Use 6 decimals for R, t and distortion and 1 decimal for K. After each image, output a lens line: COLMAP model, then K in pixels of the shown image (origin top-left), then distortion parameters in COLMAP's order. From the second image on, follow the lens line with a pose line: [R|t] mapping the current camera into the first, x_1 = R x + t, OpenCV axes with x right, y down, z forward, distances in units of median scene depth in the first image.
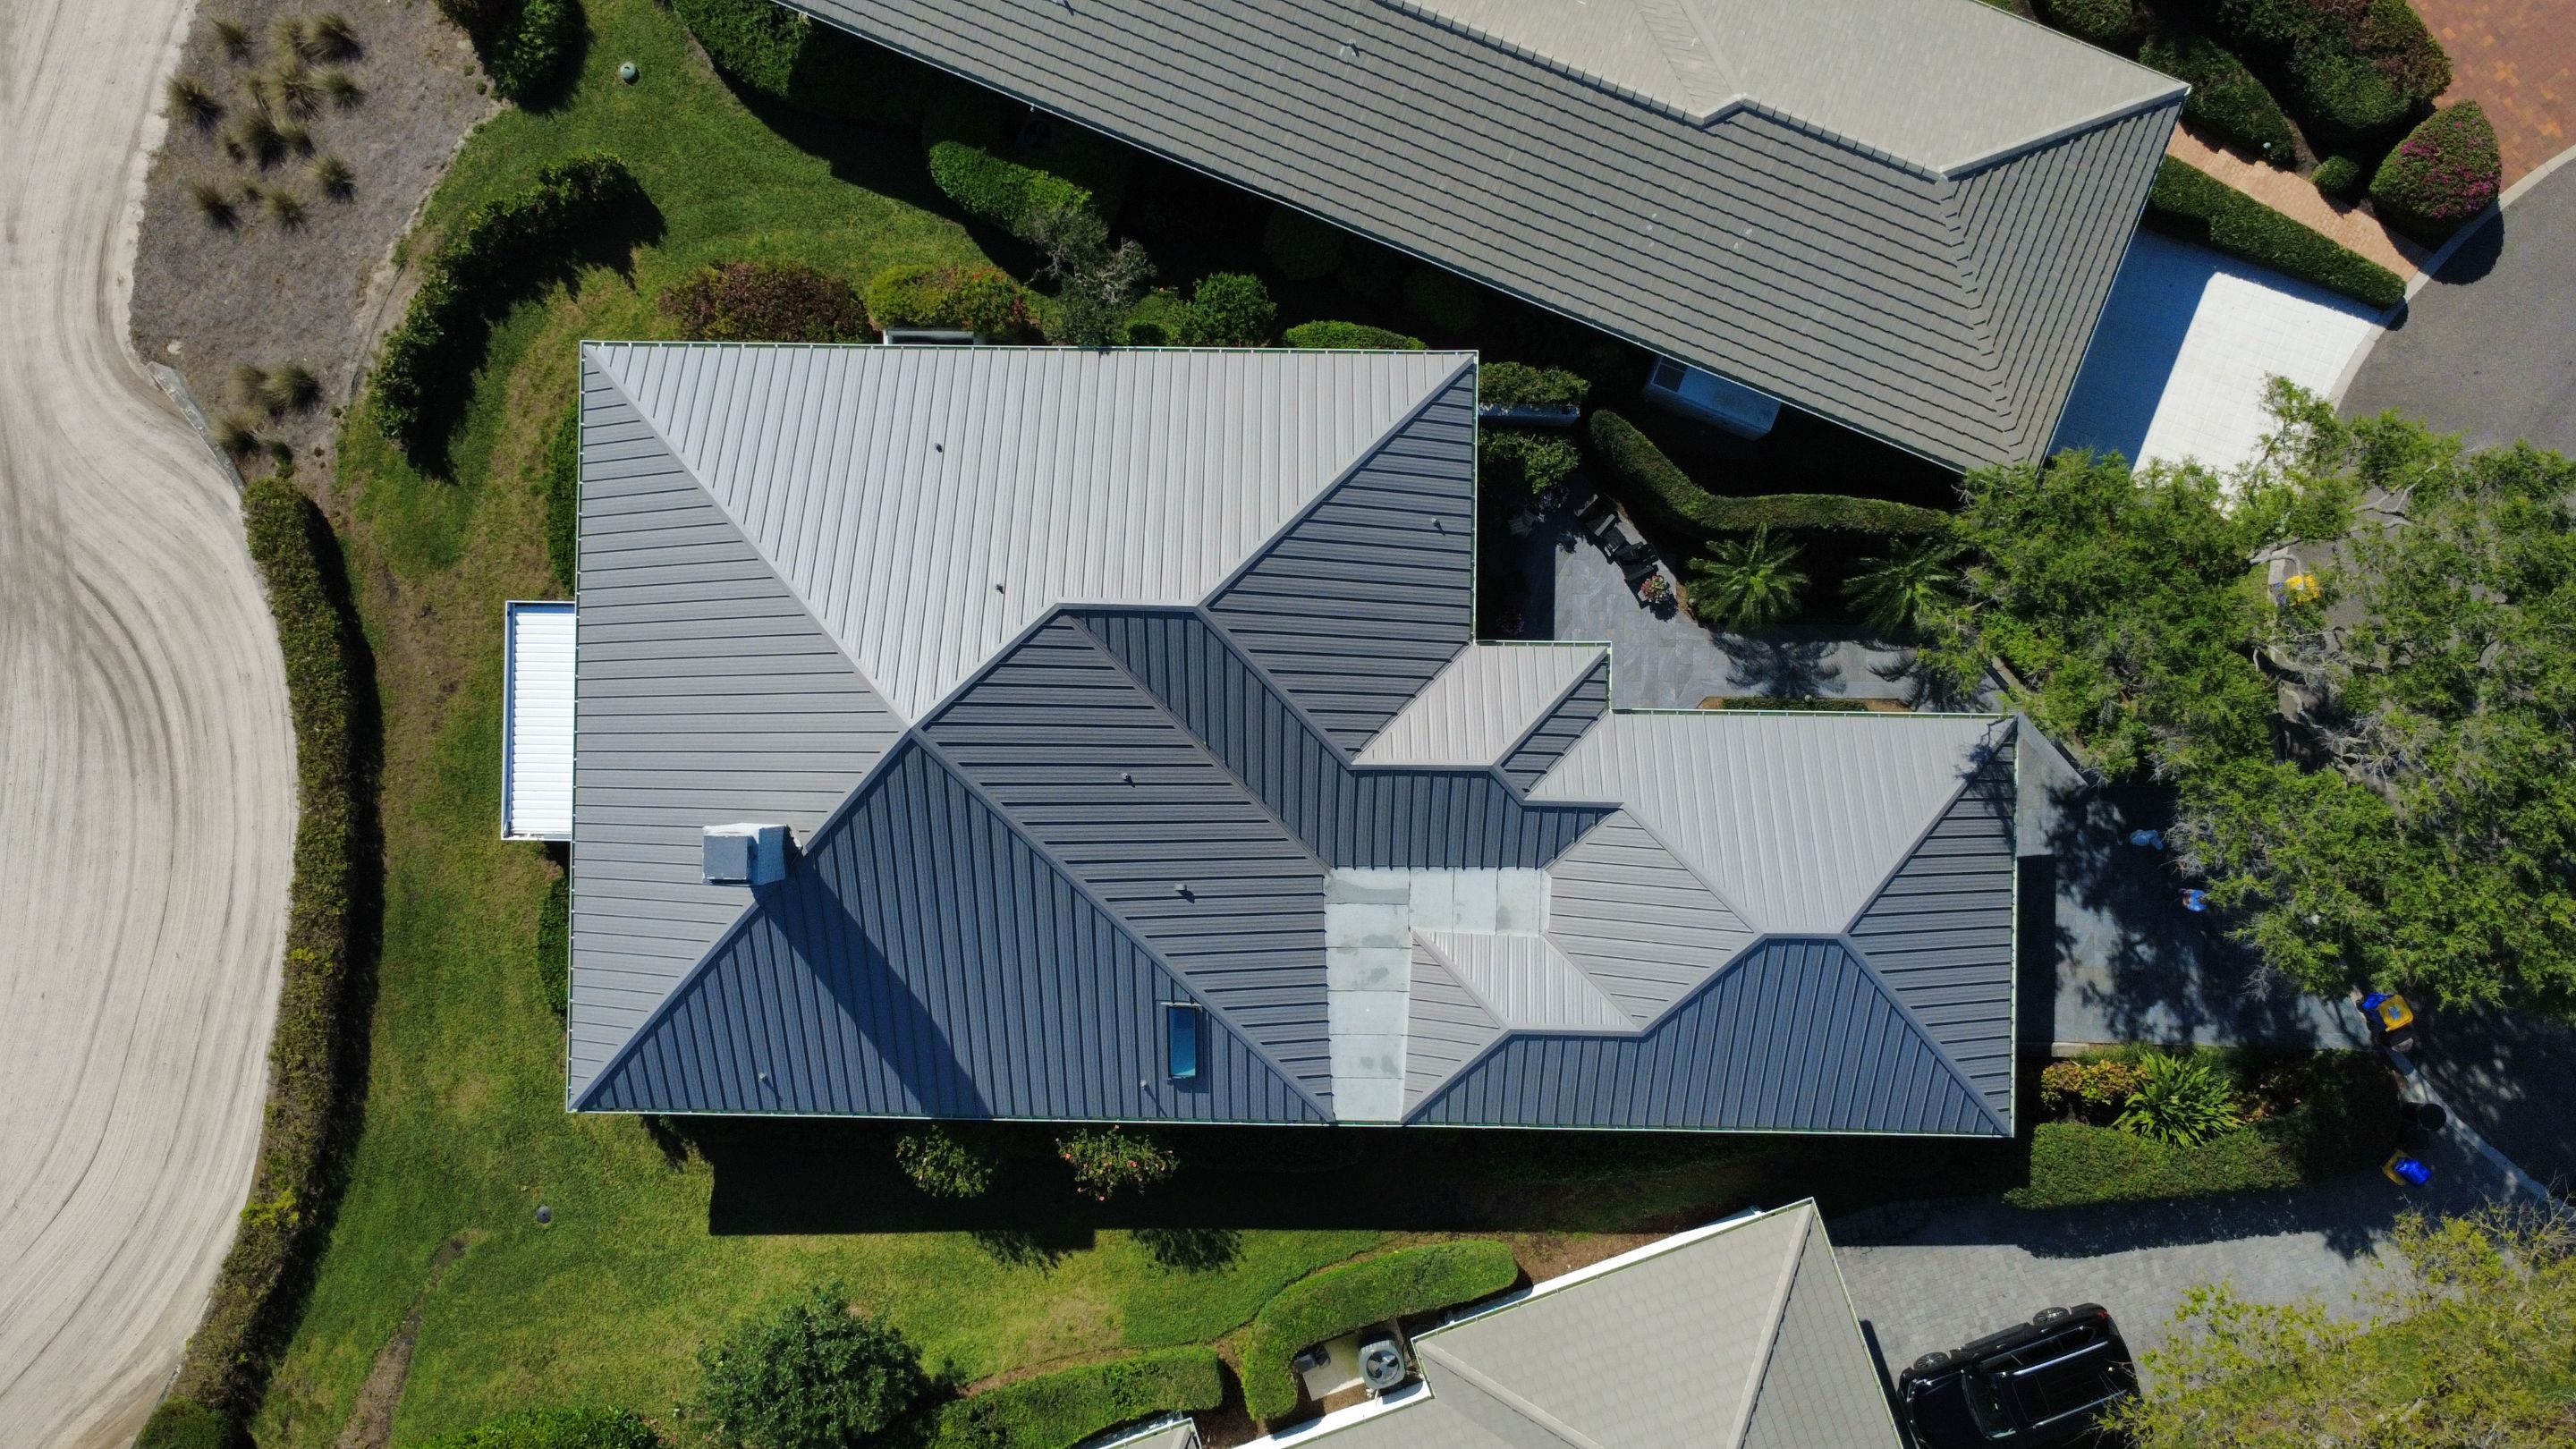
lens RADIAL K [[1894.0, 0, 1278.4], [0, 1894.0, 725.6], [0, 0, 1]] dist [-0.003055, -0.005949]
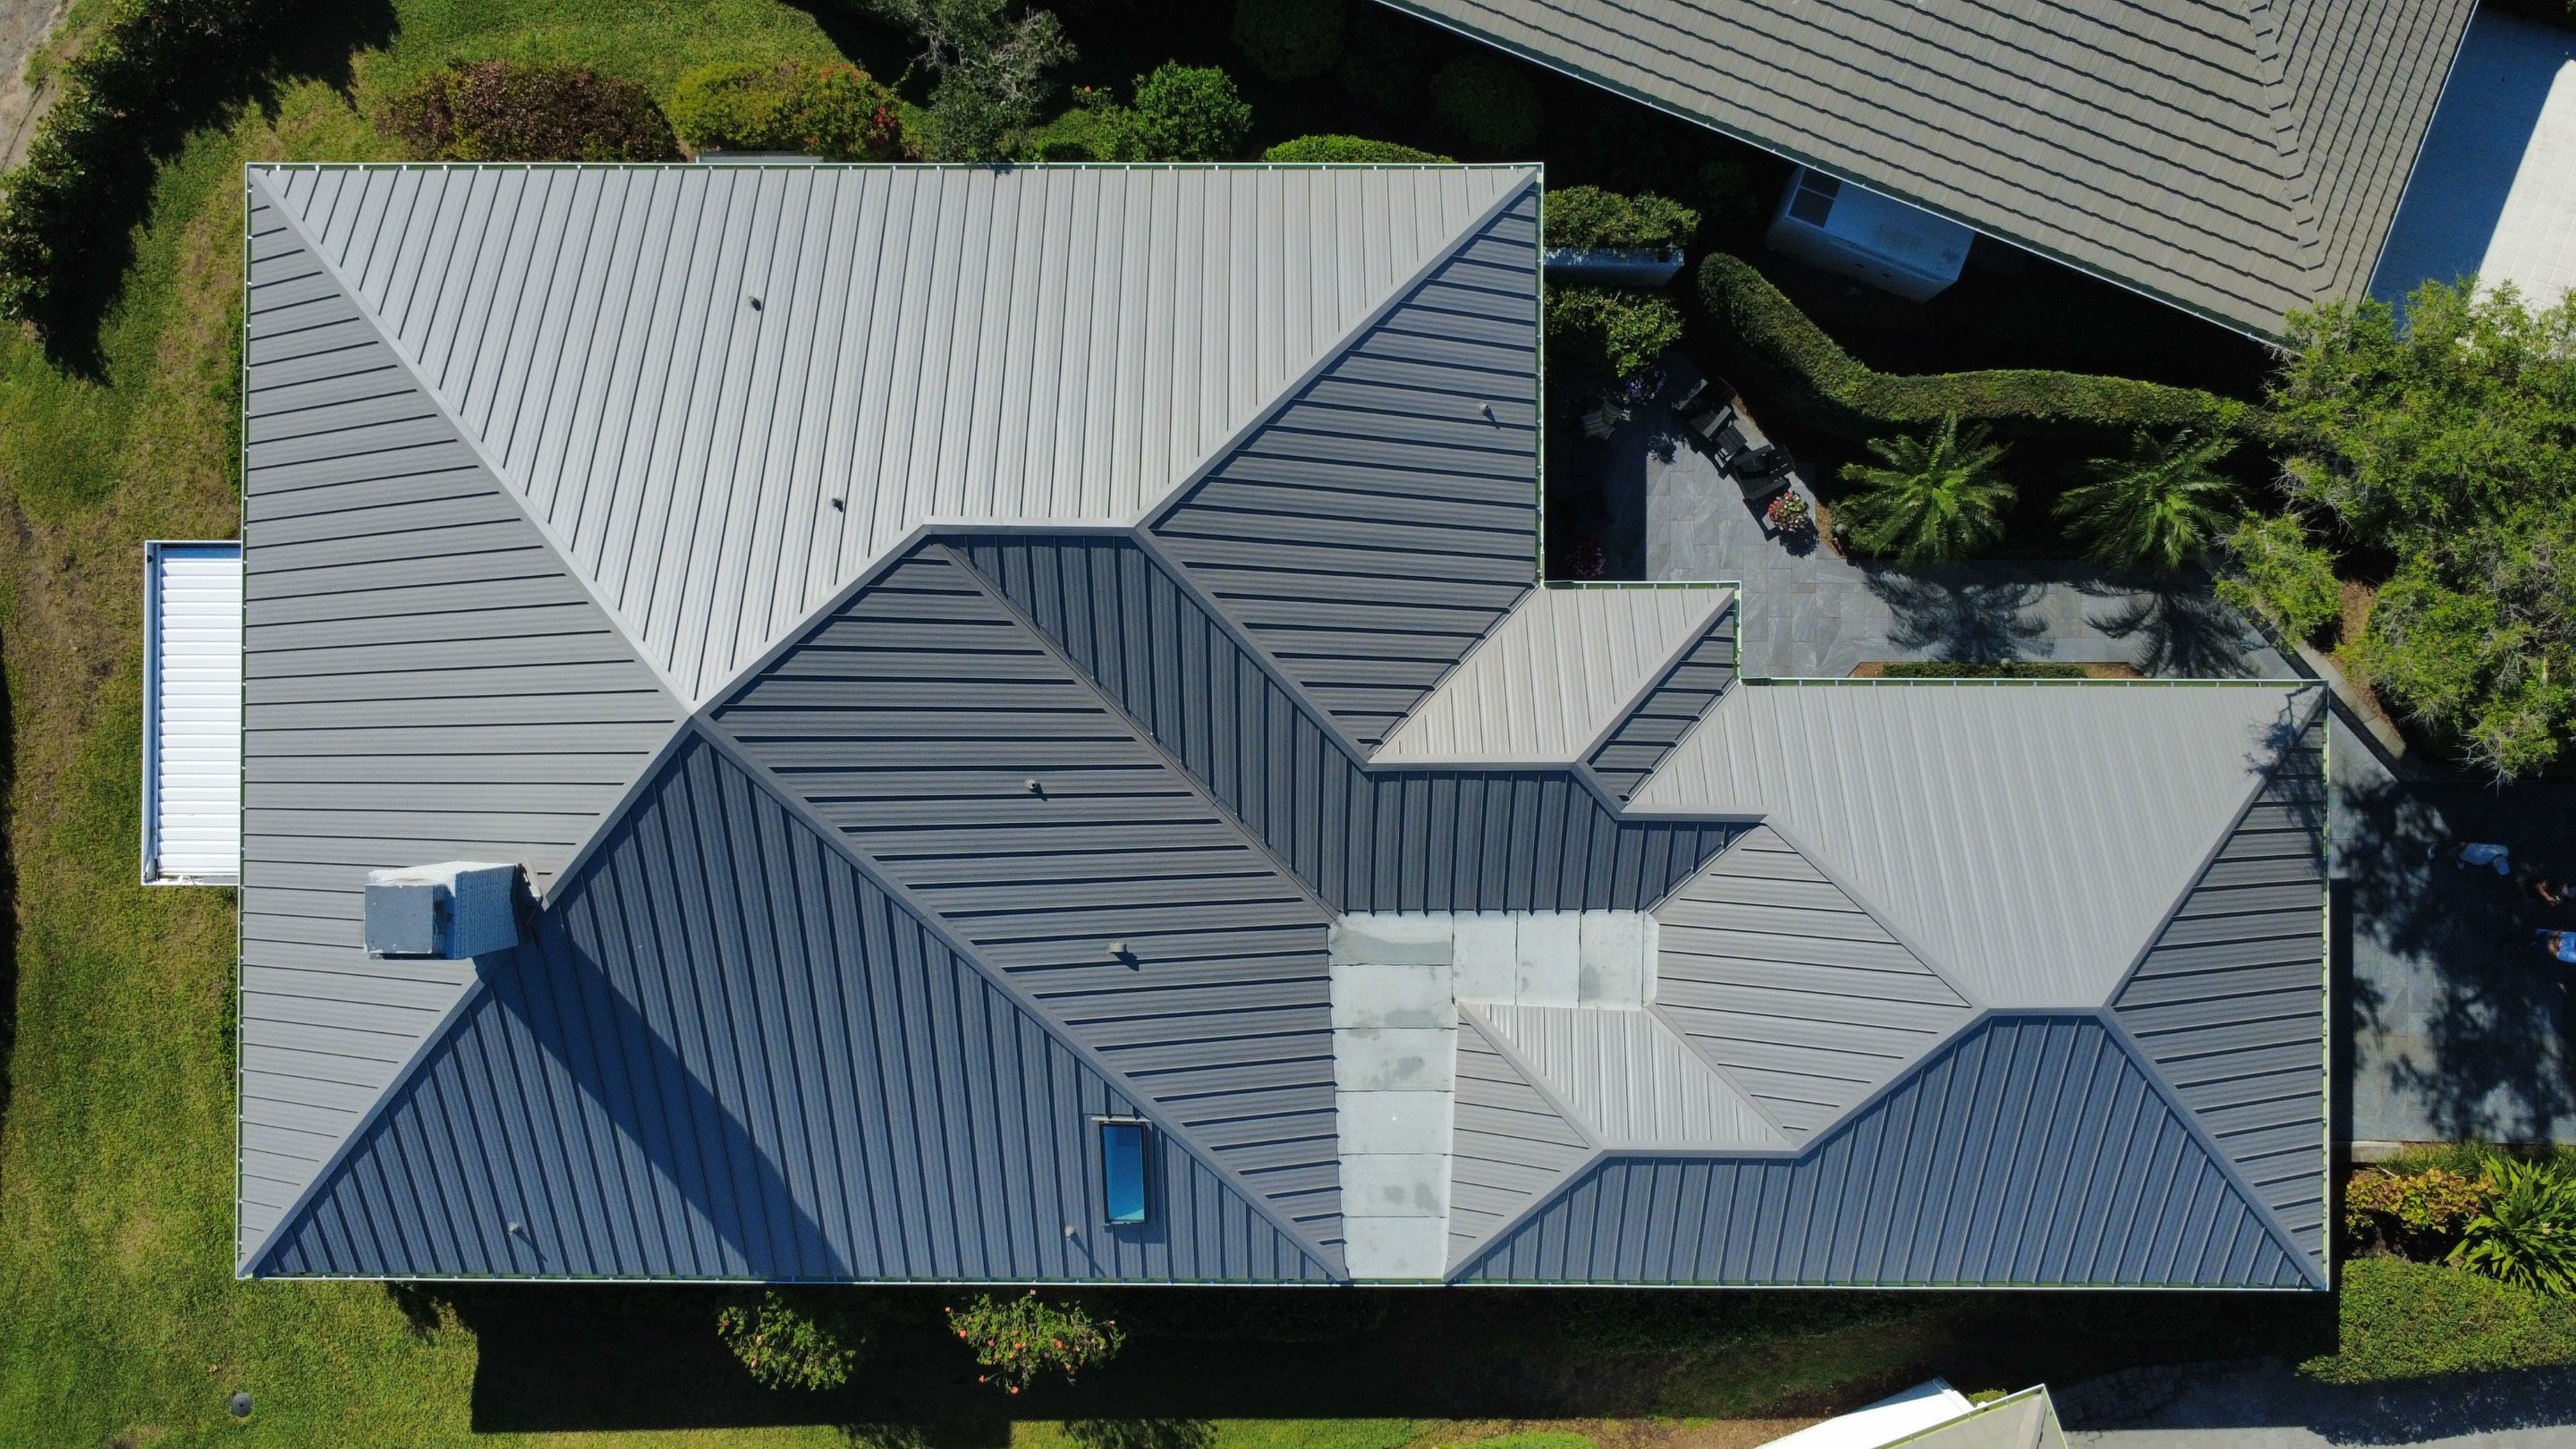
lens RADIAL K [[1894.0, 0, 1278.3], [0, 1894.0, 723.9], [0, 0, 1]] dist [-0.003055, -0.005949]
pose [[0.999929, -0.011039, 0.004592, 0.003302], [0.011036, 0.999939, 0.000733, 0.005319], [-0.004600, -0.000683, 0.999989, 0.306749]]
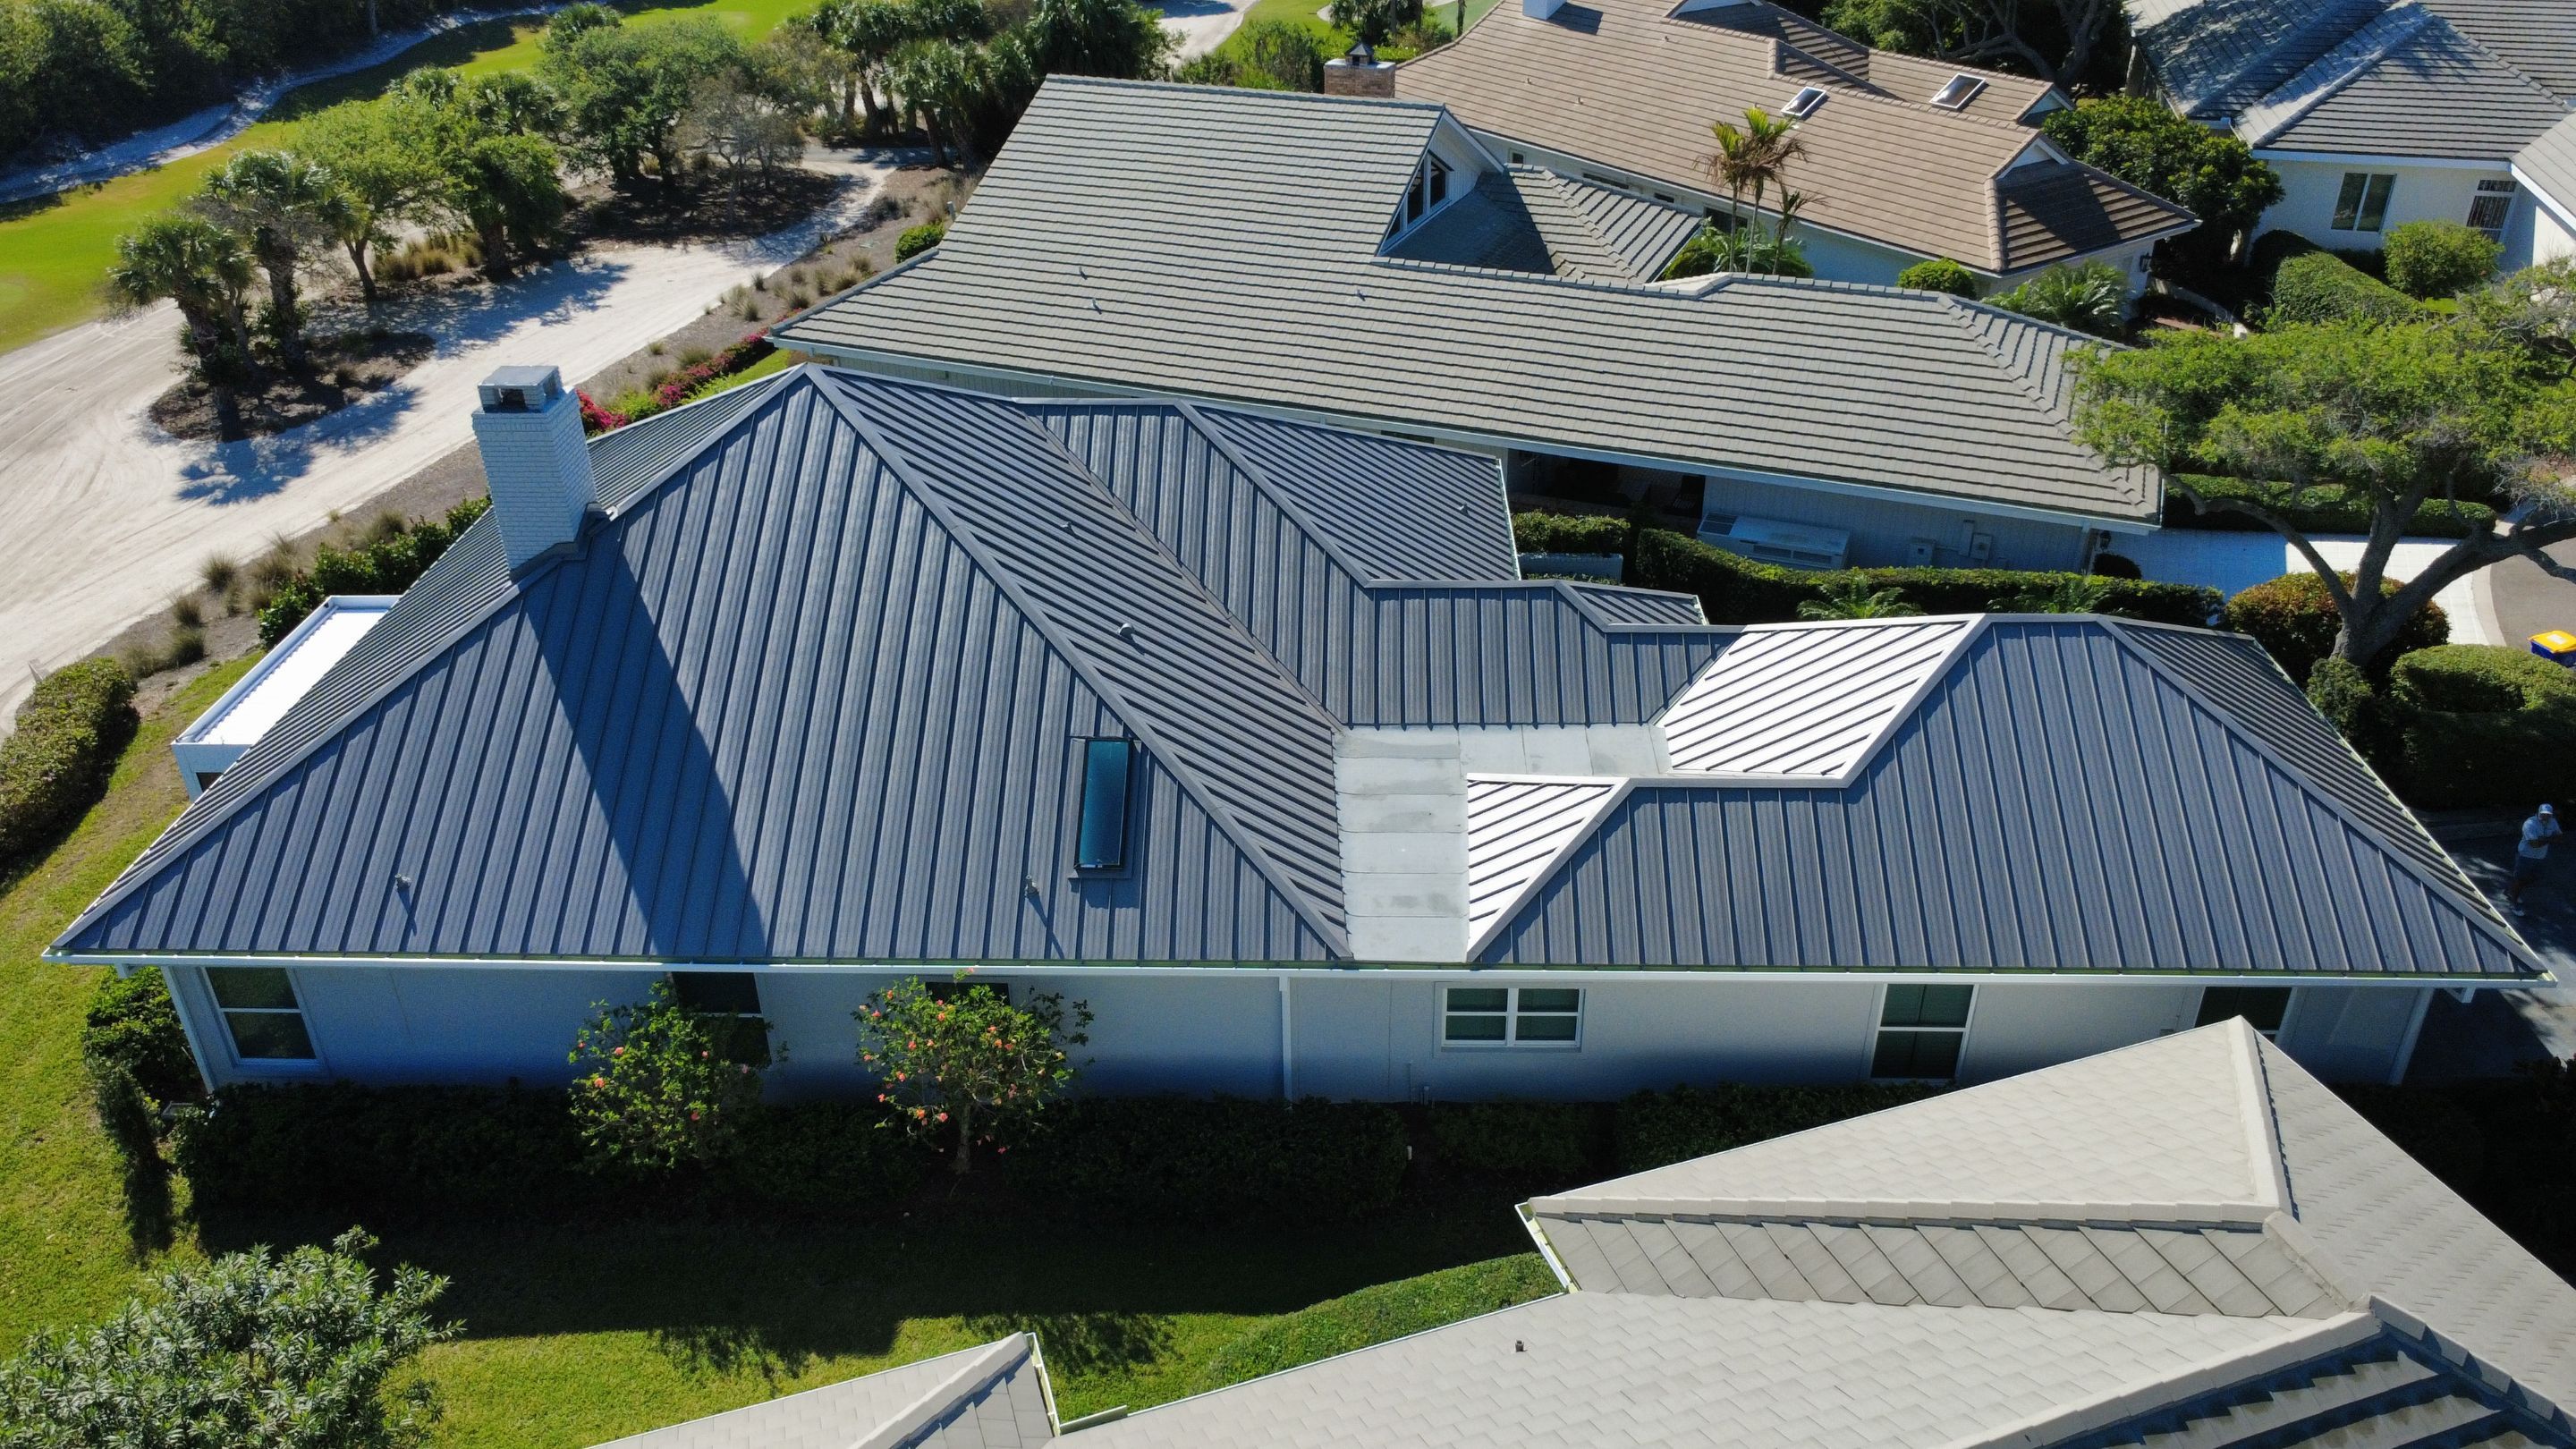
lens RADIAL K [[1894.0, 0, 1284.5], [0, 1894.0, 713.9], [0, 0, 1]] dist [-0.003055, -0.005949]
pose [[0.999763, 0.005366, -0.021113, 0.020542], [-0.020952, 0.502169, -0.864516, 0.660604], [0.005963, 0.864753, 0.502162, 0.639602]]
